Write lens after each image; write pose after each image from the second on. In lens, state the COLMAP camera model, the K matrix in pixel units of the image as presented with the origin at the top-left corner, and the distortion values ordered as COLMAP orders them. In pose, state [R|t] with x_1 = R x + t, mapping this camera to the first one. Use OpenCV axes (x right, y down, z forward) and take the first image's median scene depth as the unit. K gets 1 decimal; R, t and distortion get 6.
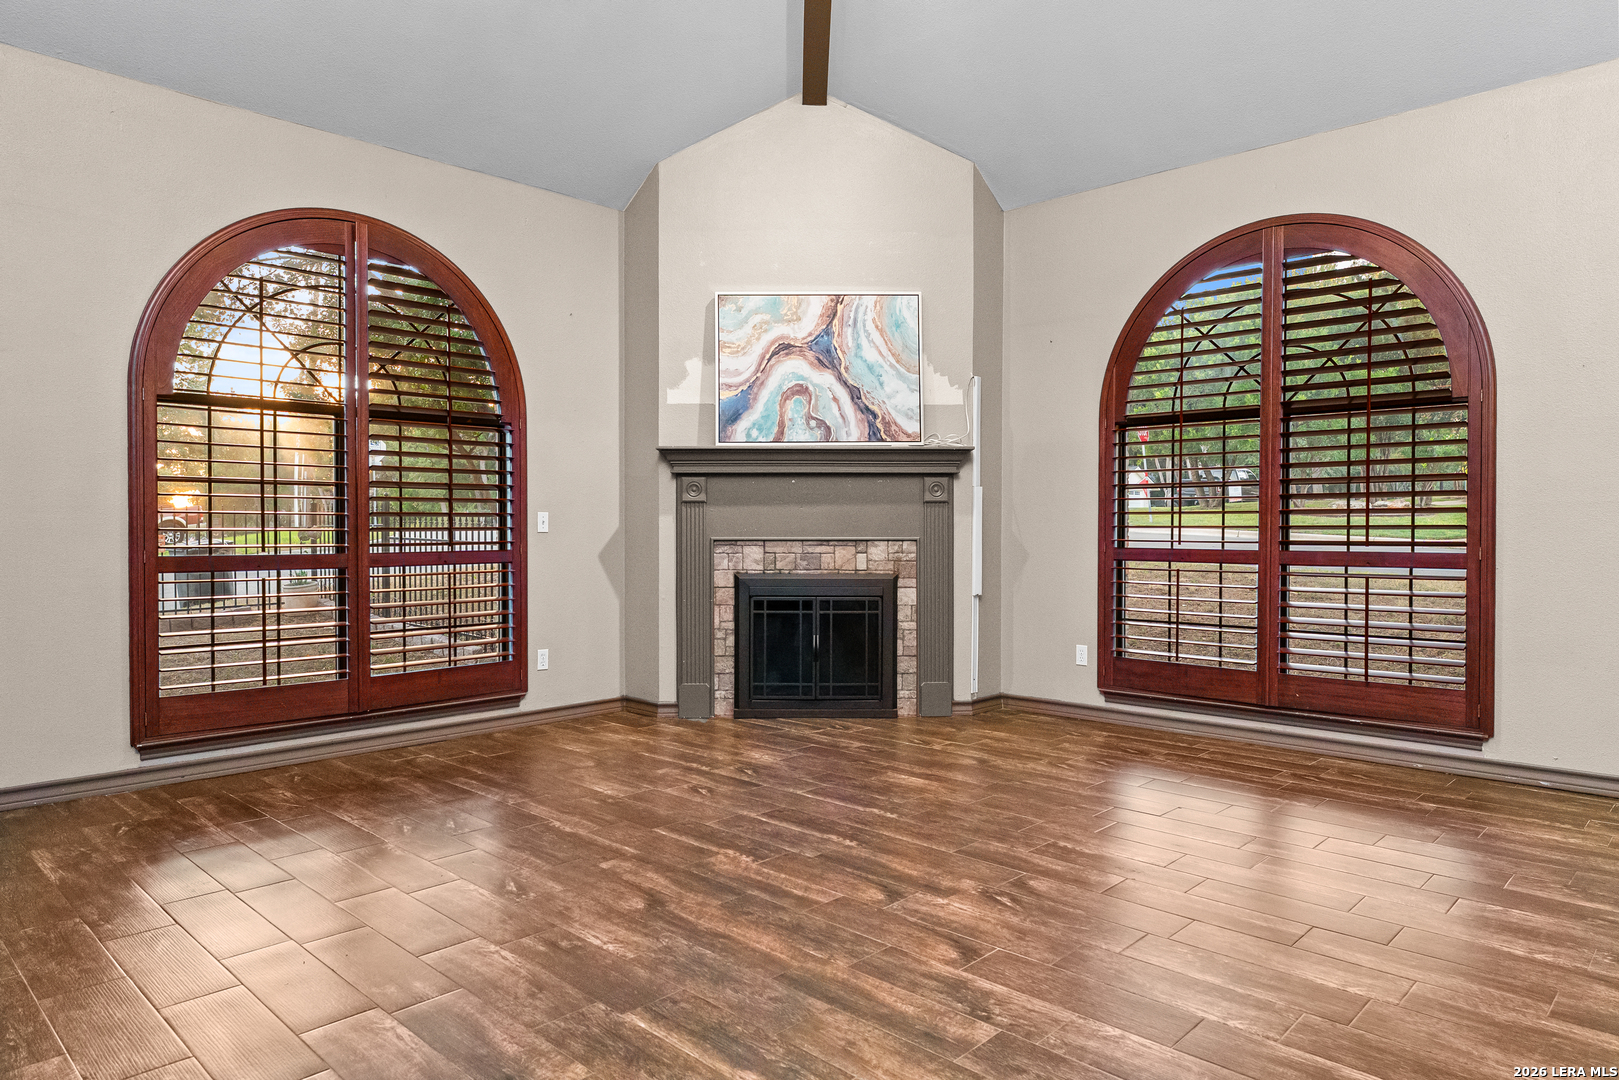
lens RADIAL K [[1018.7, 0, 812.2], [0, 1018.7, 539.5], [0, 0, 1]] dist [0.005773, 0.000637]
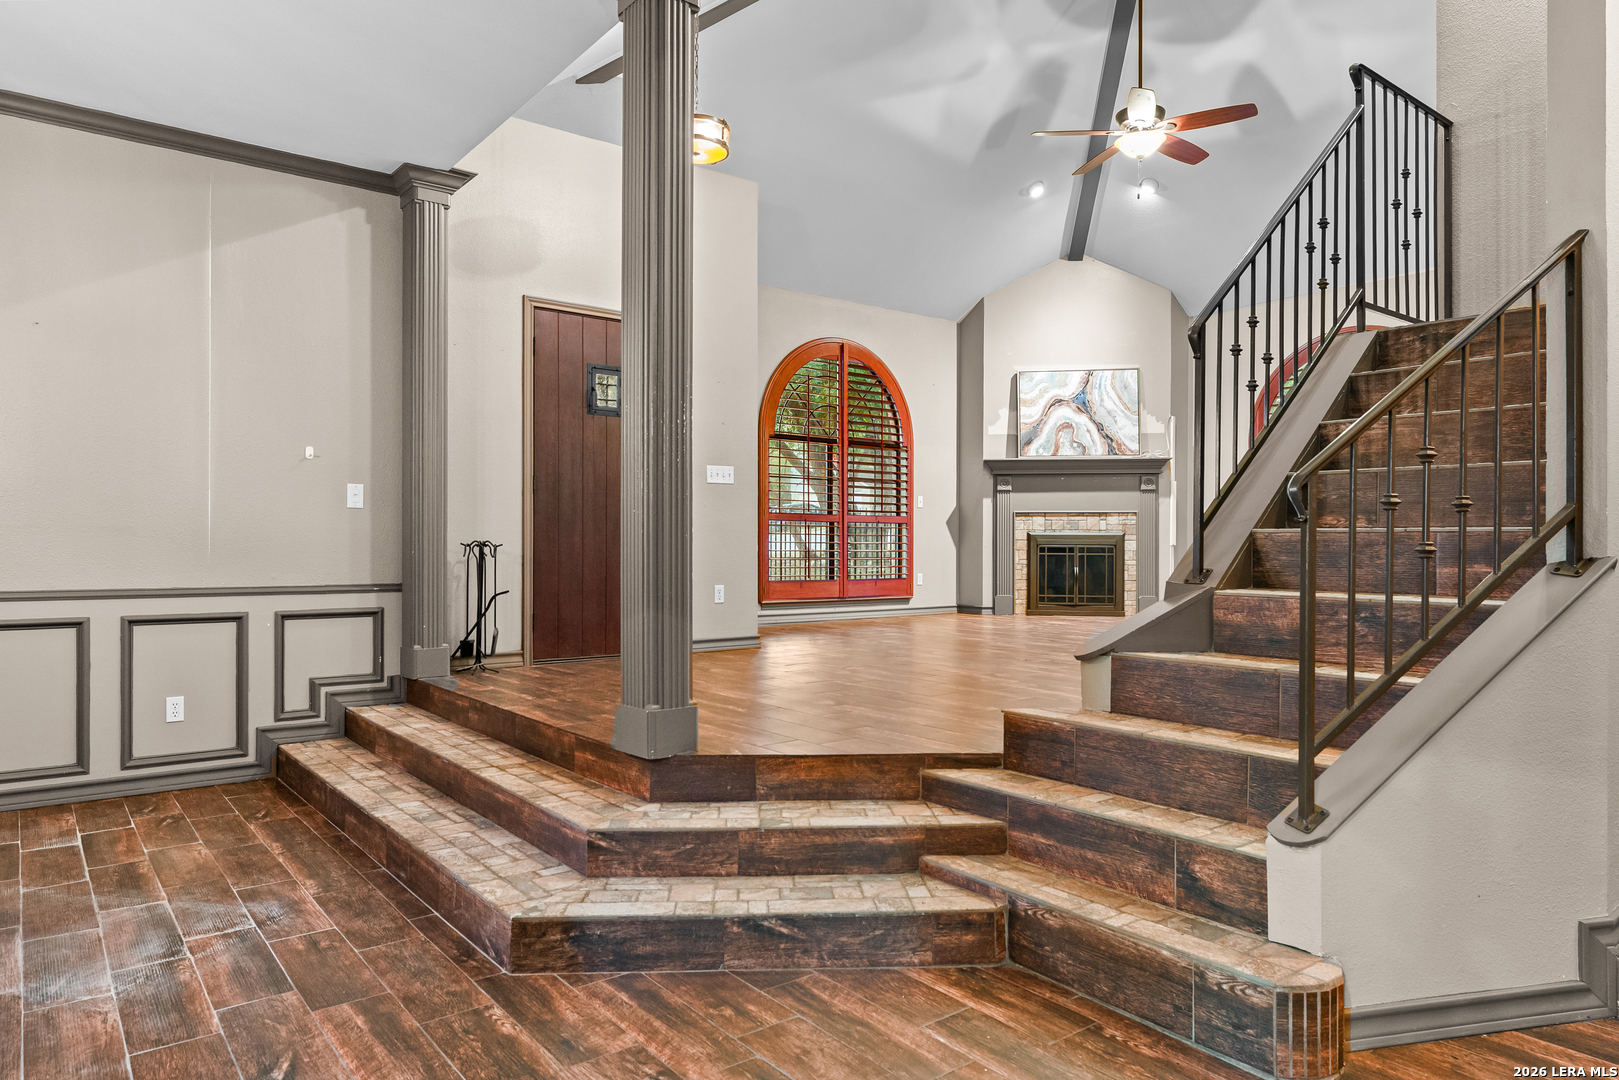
lens RADIAL K [[1018.7, 0, 798.1], [0, 1018.7, 540.1], [0, 0, 1]] dist [0.005773, 0.000637]
pose [[0.990184, 0.003542, -0.139726, -0.222459], [-0.006004, 0.999834, -0.017203, 0.080283], [0.139642, 0.017873, 0.990041, -0.776551]]
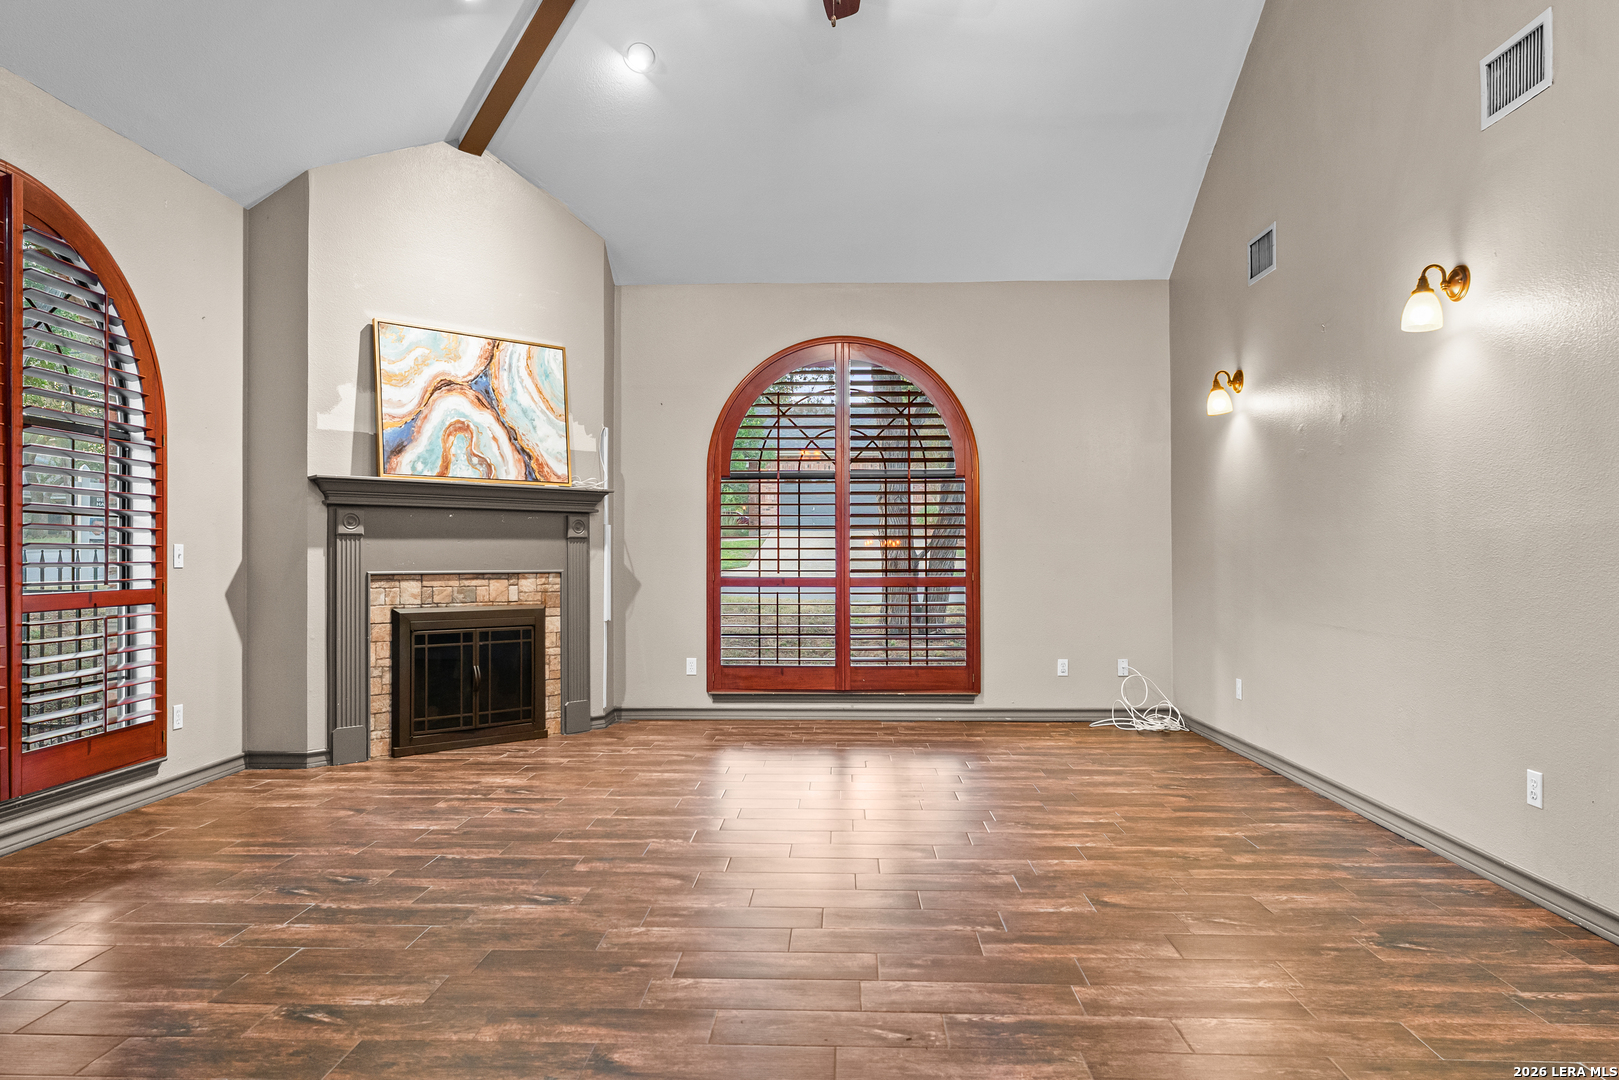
lens RADIAL K [[1018.7, 0, 815.7], [0, 1018.7, 551.3], [0, 0, 1]] dist [0.005773, 0.000637]
pose [[0.739863, 0.003995, 0.672746, -0.436880], [0.009740, 0.999814, -0.016649, -0.001274], [-0.672687, 0.018870, 0.739687, 0.005625]]
